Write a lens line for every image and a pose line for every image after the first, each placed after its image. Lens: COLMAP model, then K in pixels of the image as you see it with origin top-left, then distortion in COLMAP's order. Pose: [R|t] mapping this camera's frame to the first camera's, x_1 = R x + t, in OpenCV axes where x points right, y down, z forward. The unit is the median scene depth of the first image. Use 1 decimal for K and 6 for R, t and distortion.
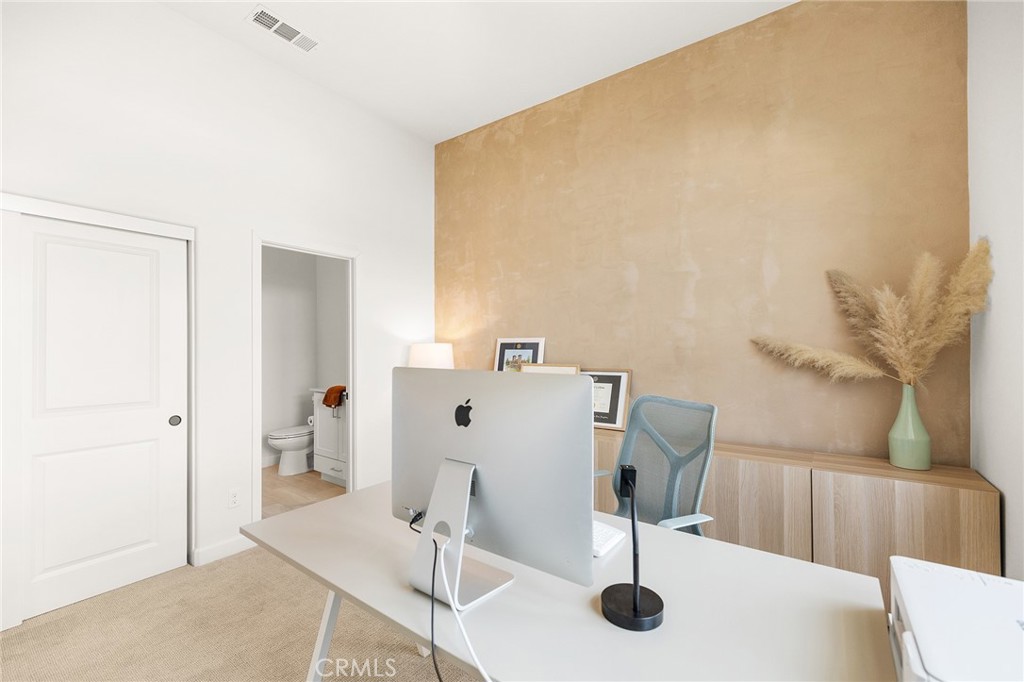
lens RADIAL K [[436.0, 0, 512.9], [0, 436.0, 352.2], [0, 0, 1]] dist [0.001437, -0.000235]
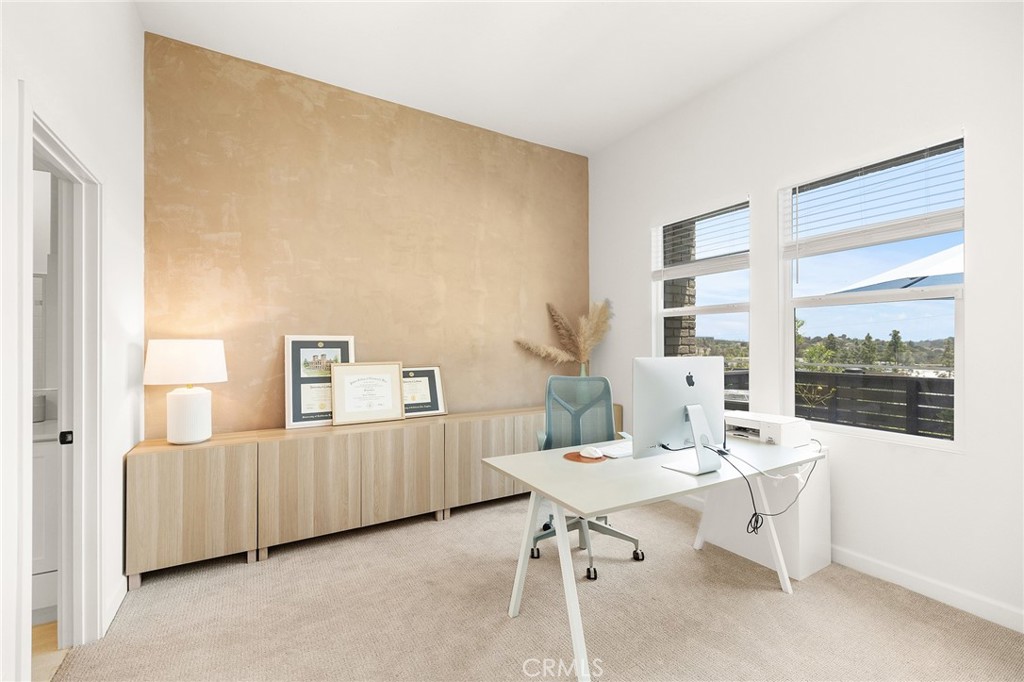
lens RADIAL K [[436.0, 0, 512.9], [0, 436.0, 352.2], [0, 0, 1]] dist [0.001437, -0.000235]
pose [[0.383395, -0.014433, 0.923472, -0.680216], [0.011937, 0.999872, 0.010672, -0.003388], [-0.923507, 0.006932, 0.383518, 0.305385]]
